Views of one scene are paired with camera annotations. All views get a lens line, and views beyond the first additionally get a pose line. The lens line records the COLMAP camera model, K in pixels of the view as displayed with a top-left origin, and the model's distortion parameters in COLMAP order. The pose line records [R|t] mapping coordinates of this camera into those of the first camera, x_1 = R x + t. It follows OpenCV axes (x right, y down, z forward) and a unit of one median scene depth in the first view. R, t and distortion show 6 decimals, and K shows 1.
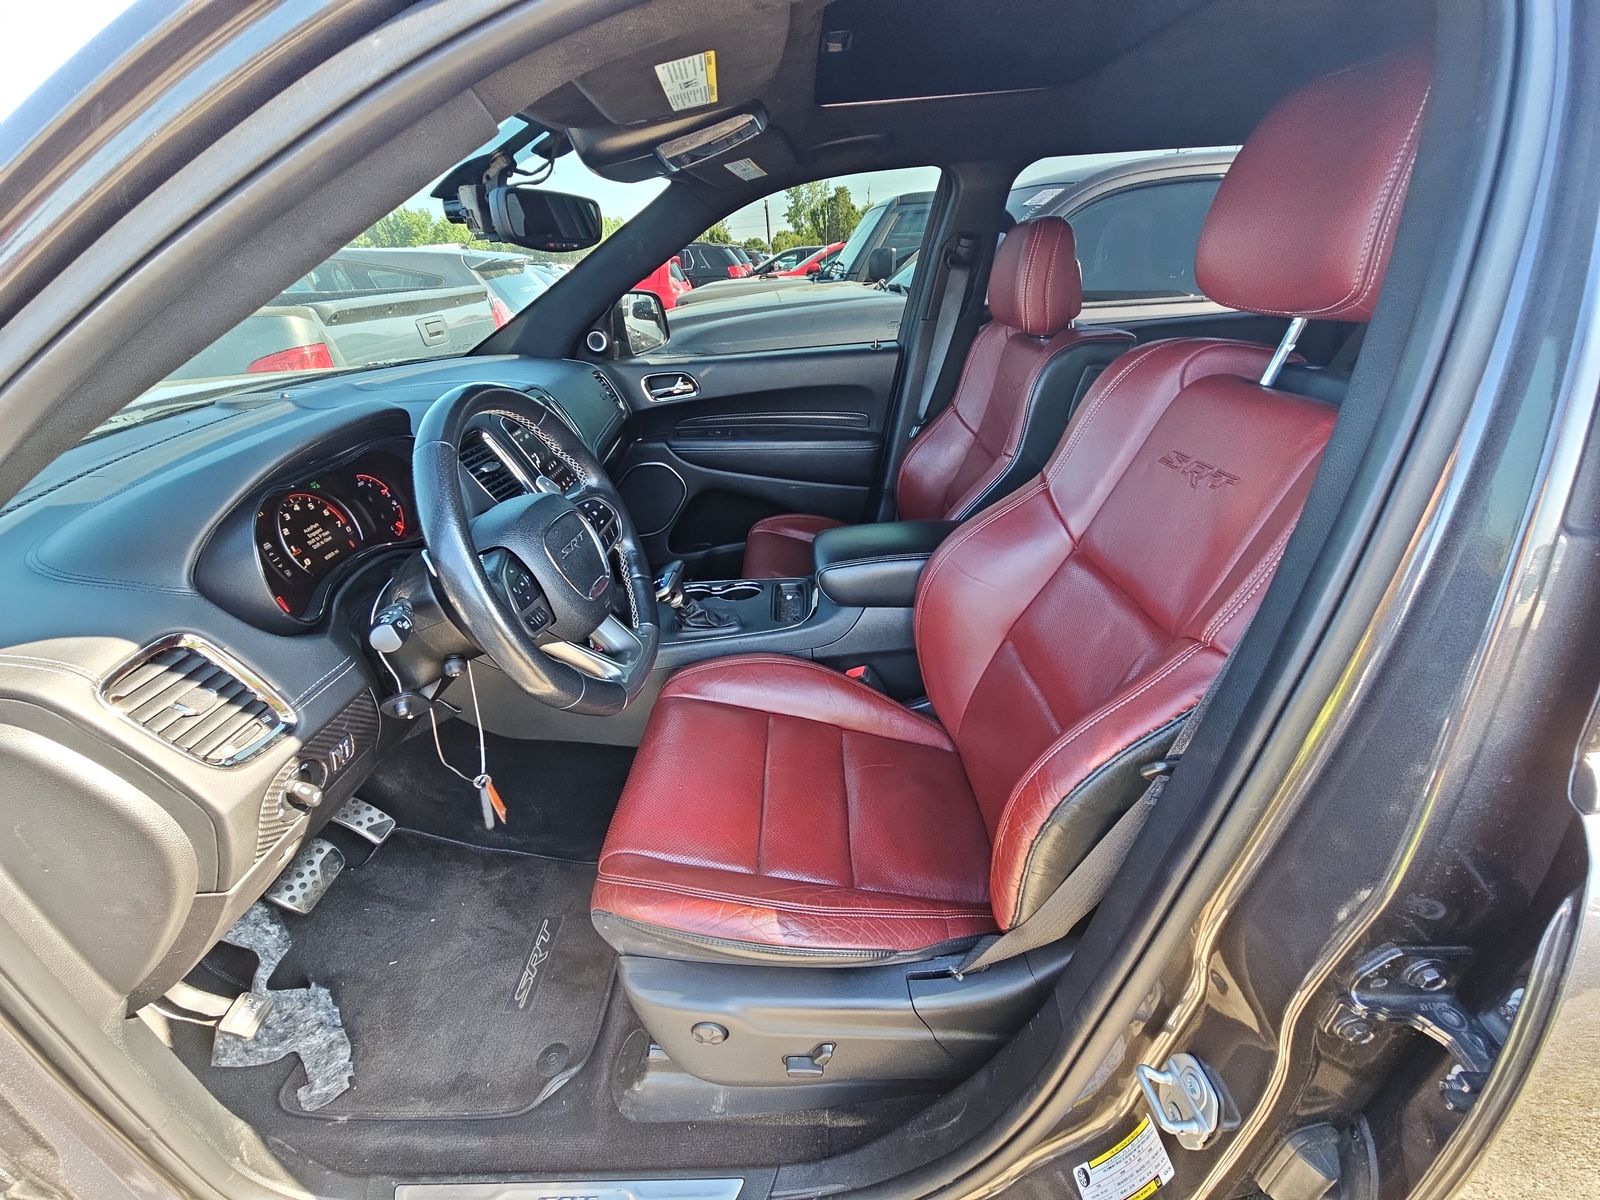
lens RADIAL K [[651.5, 0, 798.4], [0, 651.5, 602.6], [0, 0, 1]] dist [0.006363, -0.007504]
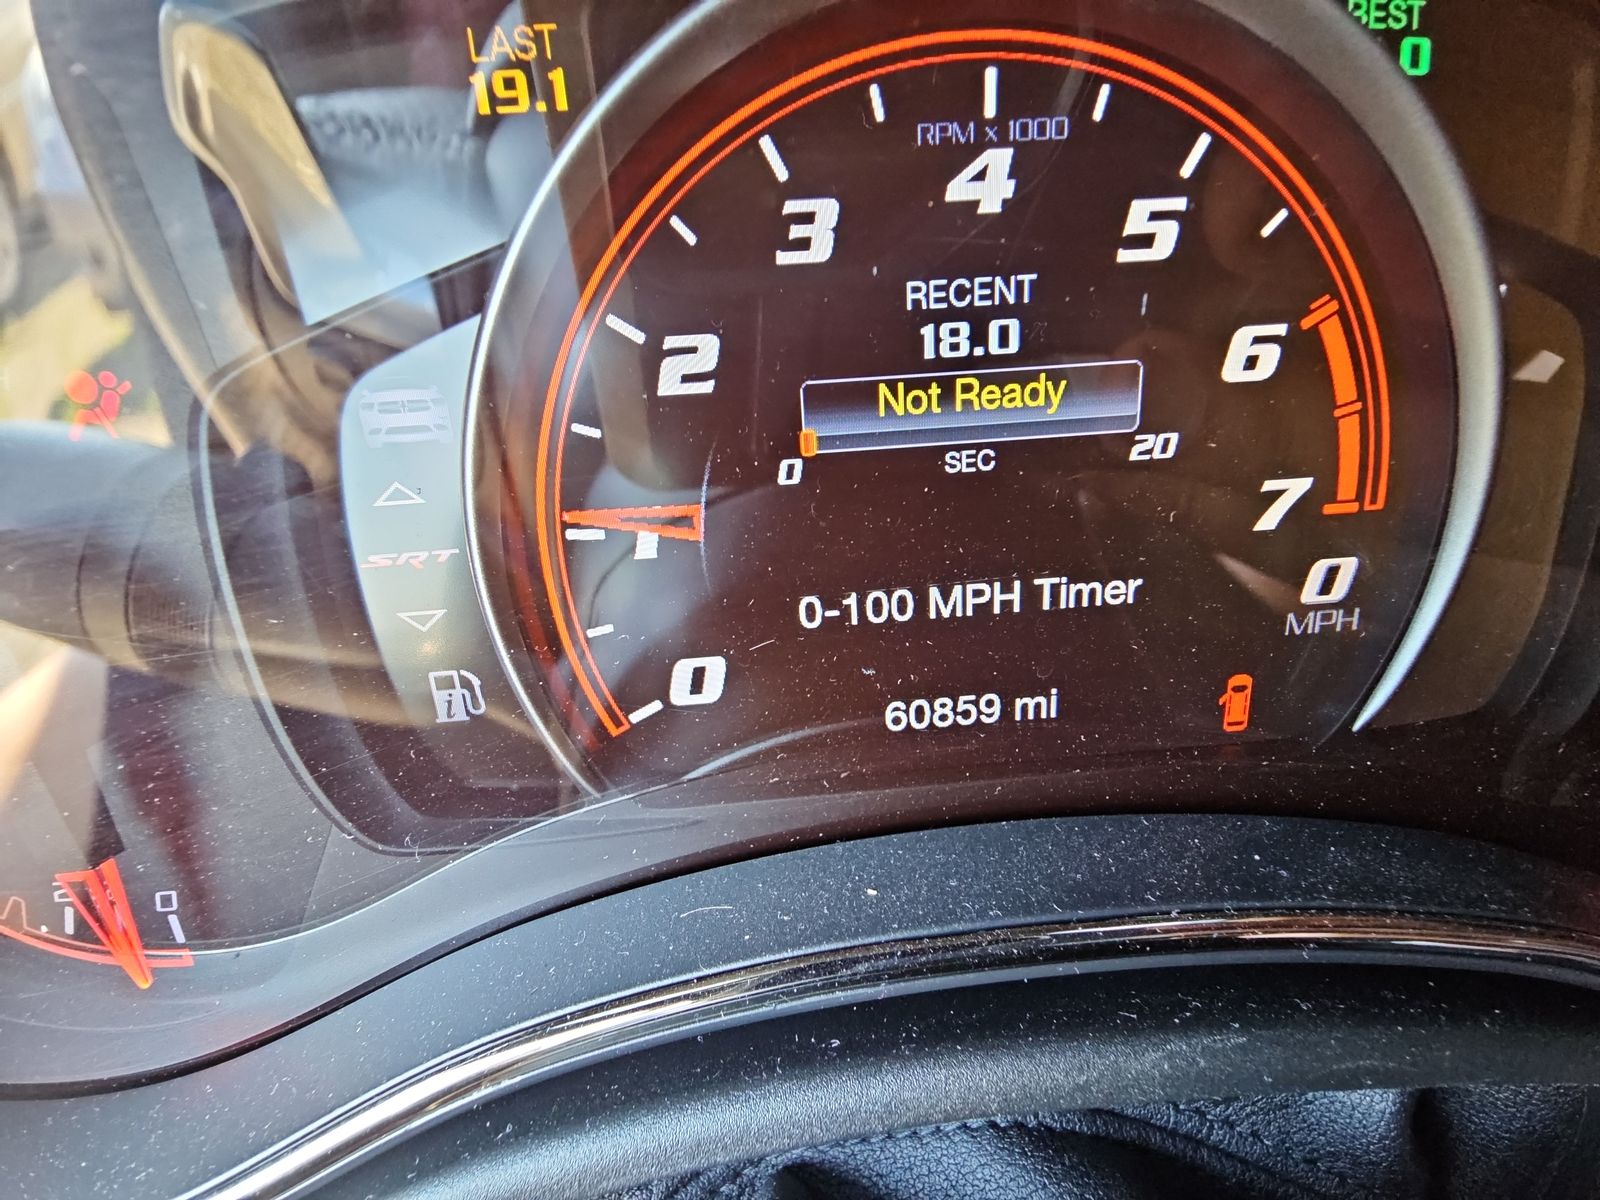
lens RADIAL K [[651.5, 0, 806.0], [0, 651.5, 603.8], [0, 0, 1]] dist [0.006363, -0.007504]
pose [[0.087776, 0.566218, -0.819569, -0.444061], [-0.438815, 0.760593, 0.478476, -0.089700], [0.894280, 0.317640, 0.315227, 0.650867]]
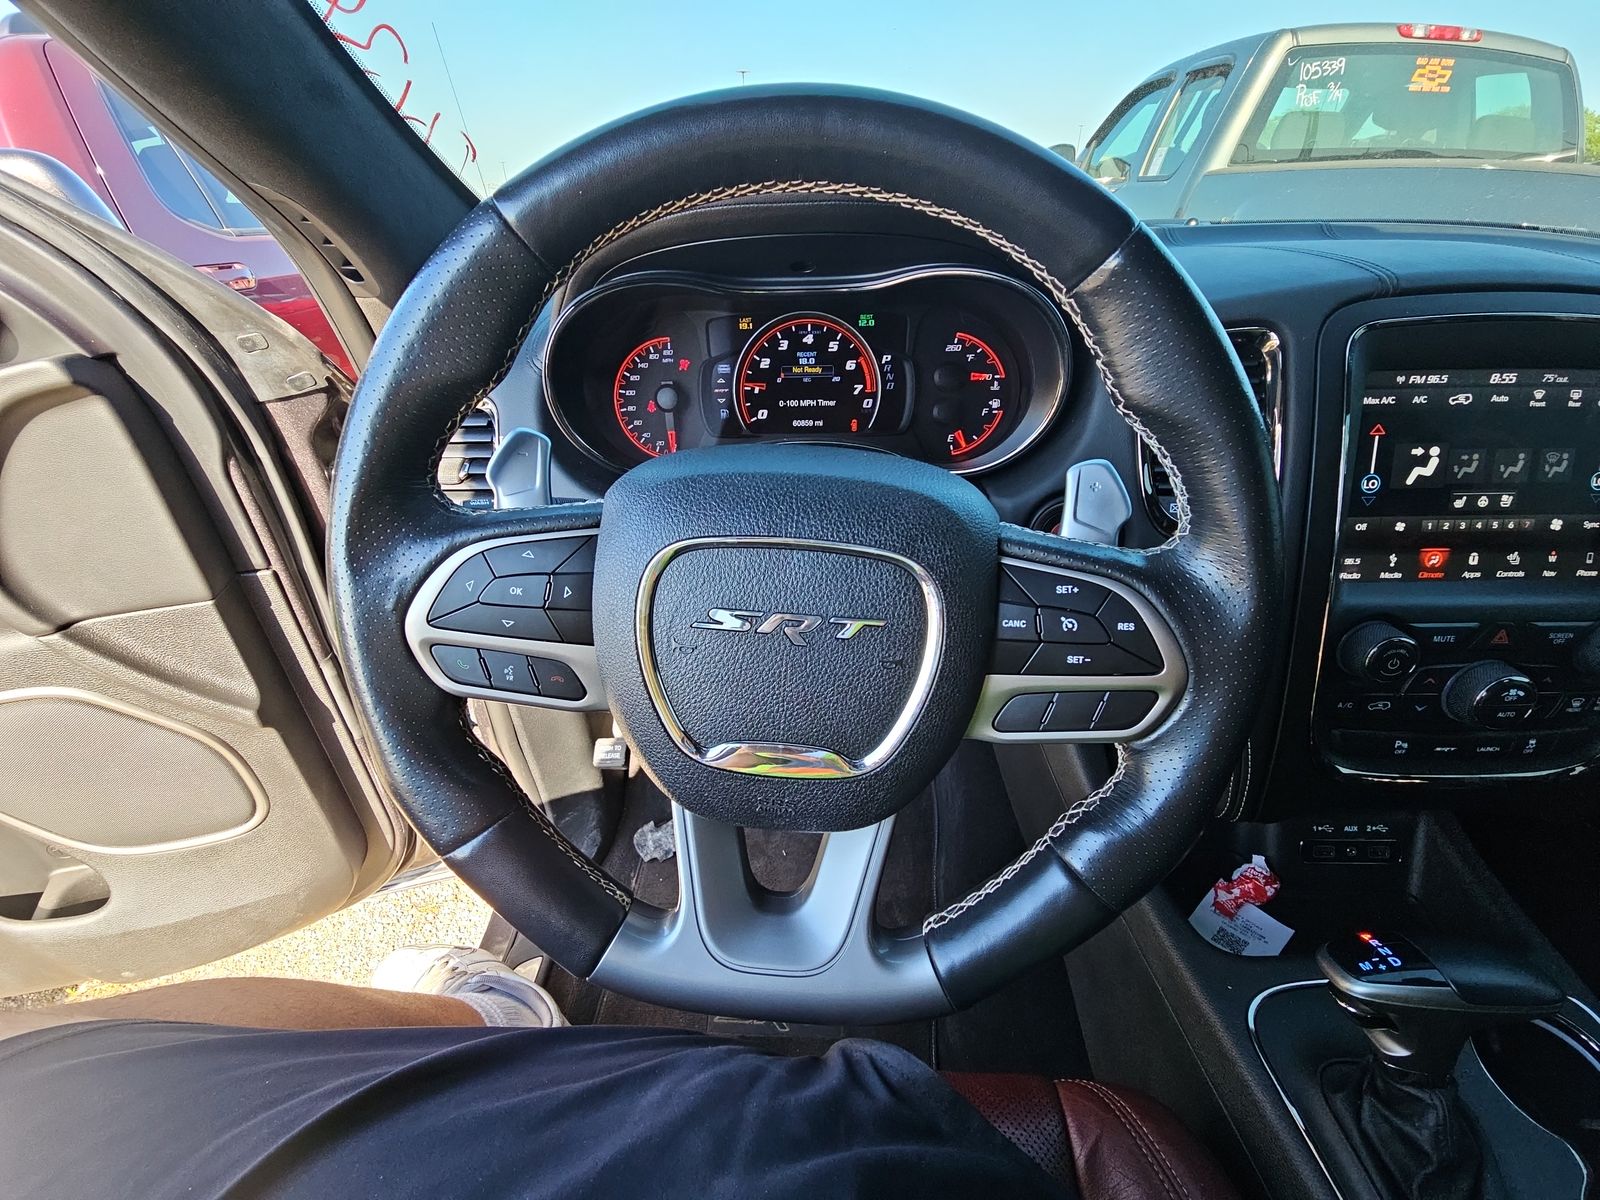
lens RADIAL K [[651.5, 0, 811.6], [0, 651.5, 597.9], [0, 0, 1]] dist [0.006363, -0.007504]
pose [[-0.023637, 0.554252, -0.832014, -0.045377], [-0.453826, 0.735604, 0.502920, -0.193976], [0.890777, 0.389477, 0.234147, 0.639548]]
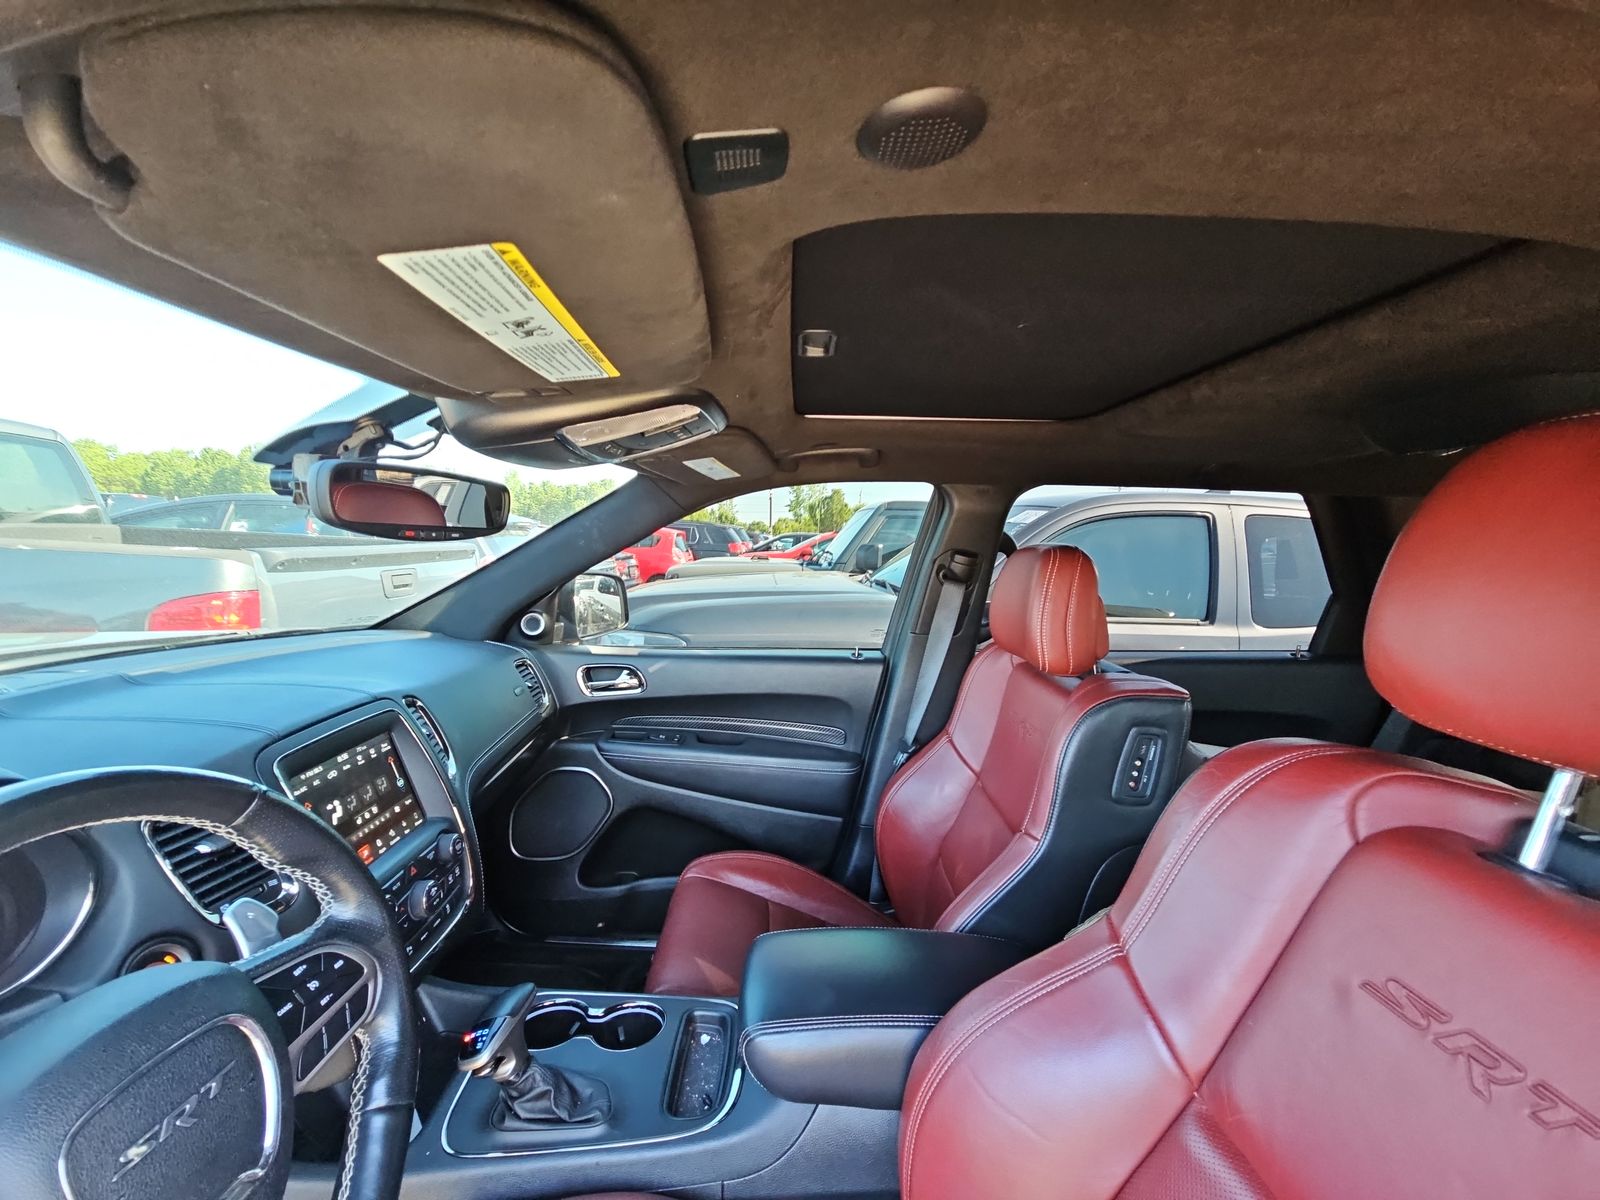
lens RADIAL K [[651.5, 0, 805.5], [0, 651.5, 602.7], [0, 0, 1]] dist [0.006363, -0.007504]
pose [[0.996440, 0.081166, 0.022769, 0.040998], [-0.066351, 0.921742, -0.382086, -0.195534], [-0.051999, 0.379215, 0.923846, 0.289082]]
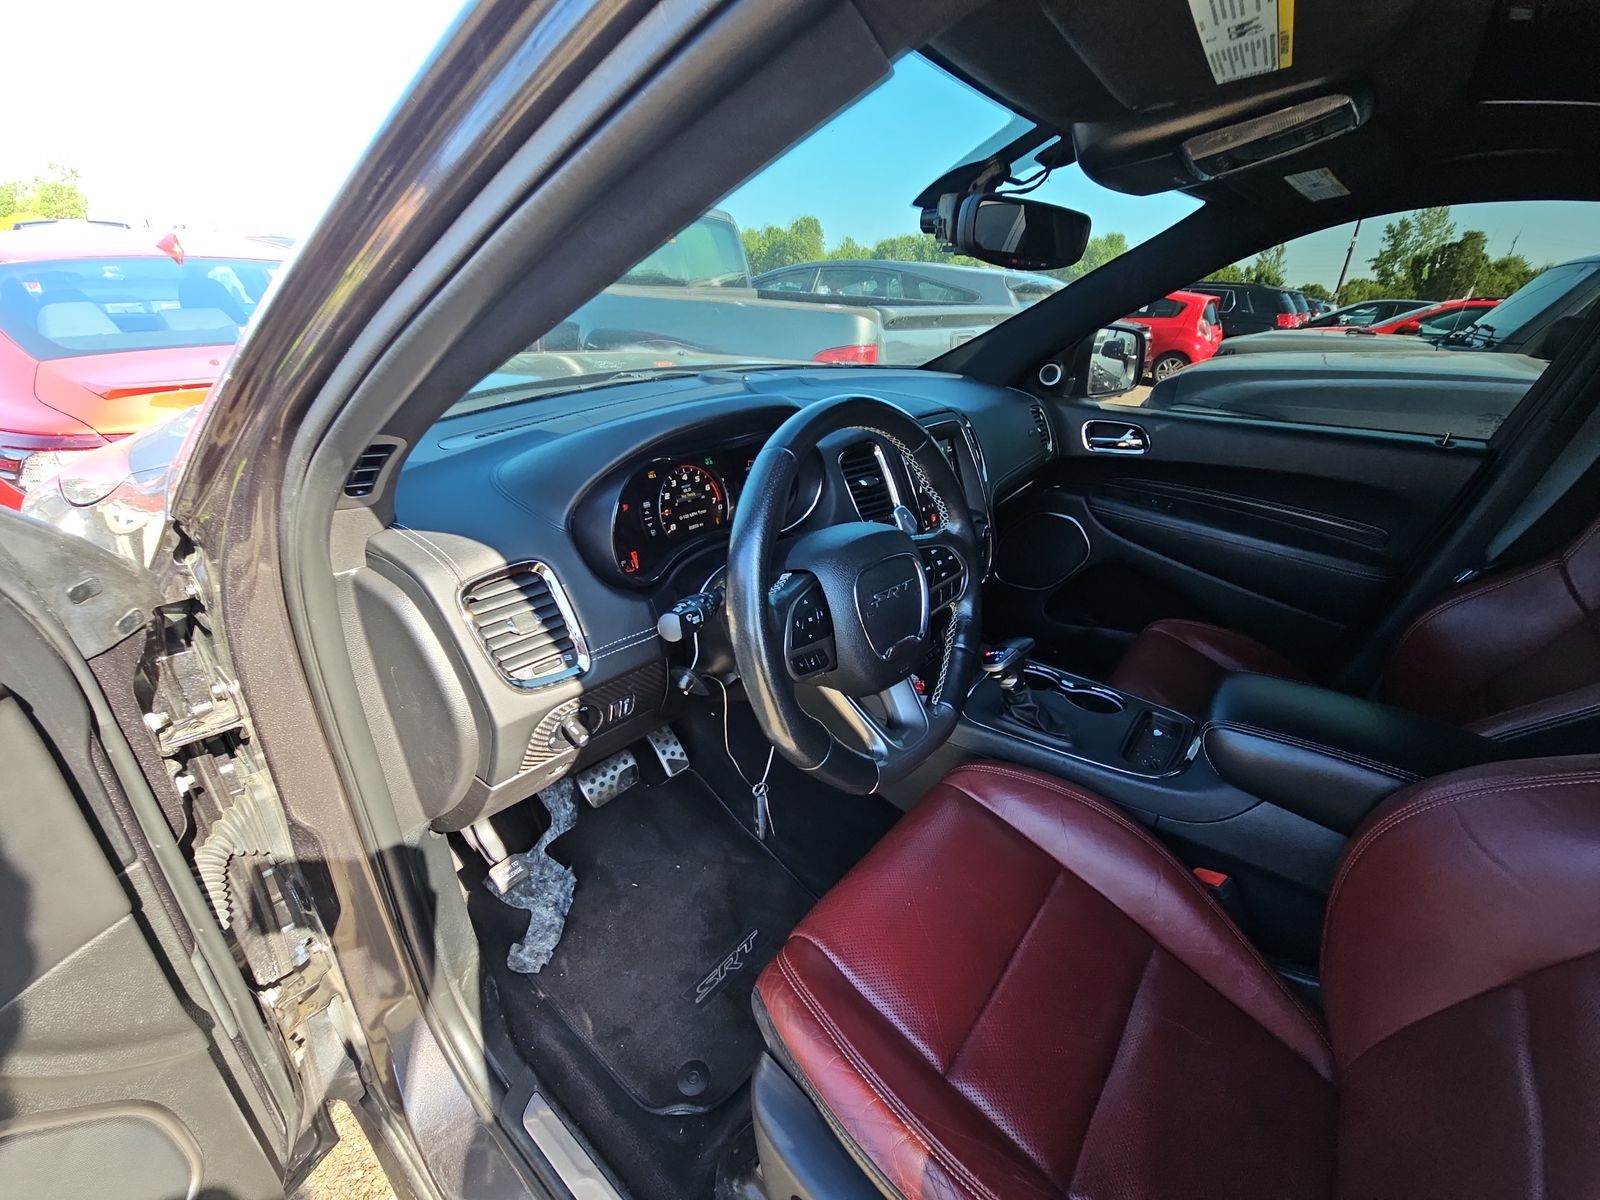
lens RADIAL K [[651.5, 0, 797.7], [0, 651.5, 601.9], [0, 0, 1]] dist [0.006363, -0.007504]
pose [[0.776705, 0.336641, -0.532355, 0.016133], [-0.356921, 0.931628, 0.068379, -0.063165], [0.518976, 0.136898, 0.843755, 0.141552]]
